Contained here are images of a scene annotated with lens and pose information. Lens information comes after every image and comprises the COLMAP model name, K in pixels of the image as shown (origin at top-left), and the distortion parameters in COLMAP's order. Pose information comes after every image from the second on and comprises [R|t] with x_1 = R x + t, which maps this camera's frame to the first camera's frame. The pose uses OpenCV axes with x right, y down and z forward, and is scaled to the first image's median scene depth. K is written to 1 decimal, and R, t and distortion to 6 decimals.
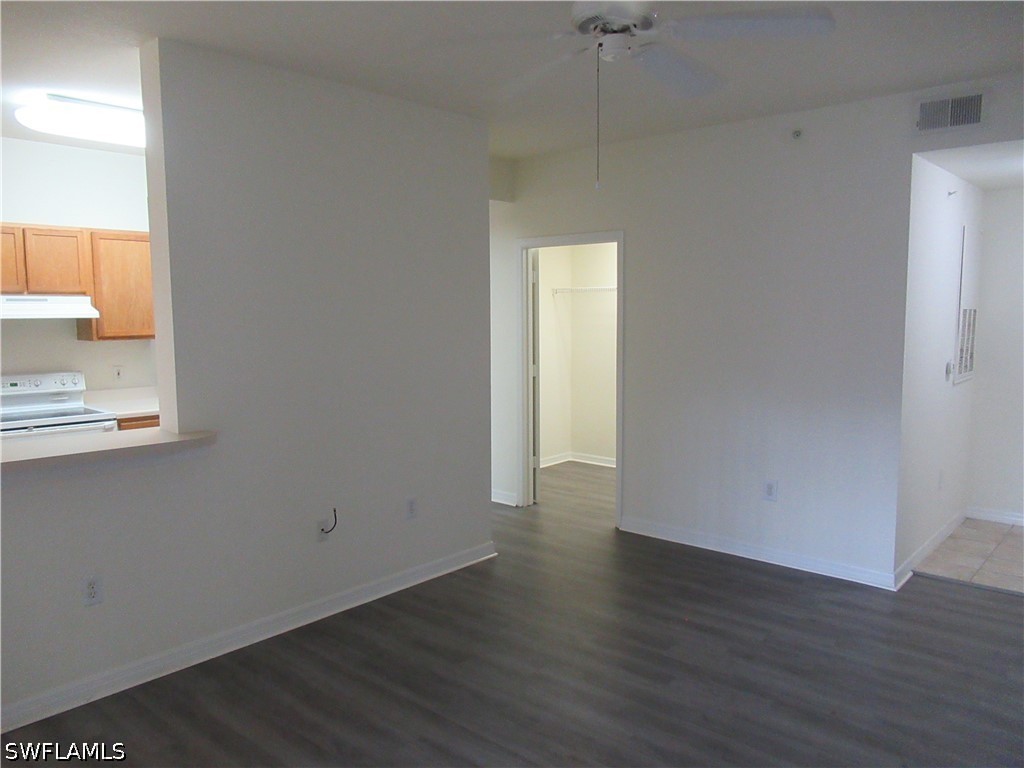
lens RADIAL K [[765.1, 0, 512.0], [0, 765.1, 384.0], [0, 0, 1]] dist [-0.002946, -0.007363]
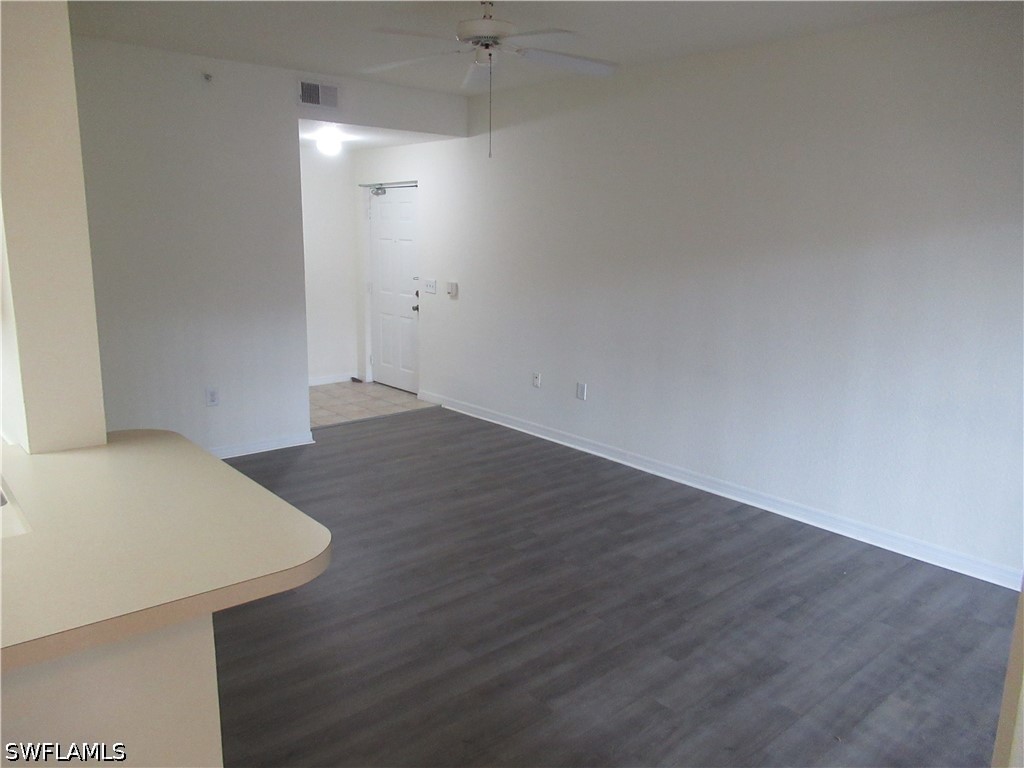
lens RADIAL K [[765.1, 0, 512.0], [0, 765.1, 384.0], [0, 0, 1]] dist [-0.002946, -0.007363]
pose [[0.126892, -0.195975, 0.972364, -0.826999], [0.075225, 0.979367, 0.187569, -0.069764], [-0.989060, 0.049345, 0.139015, 0.470452]]
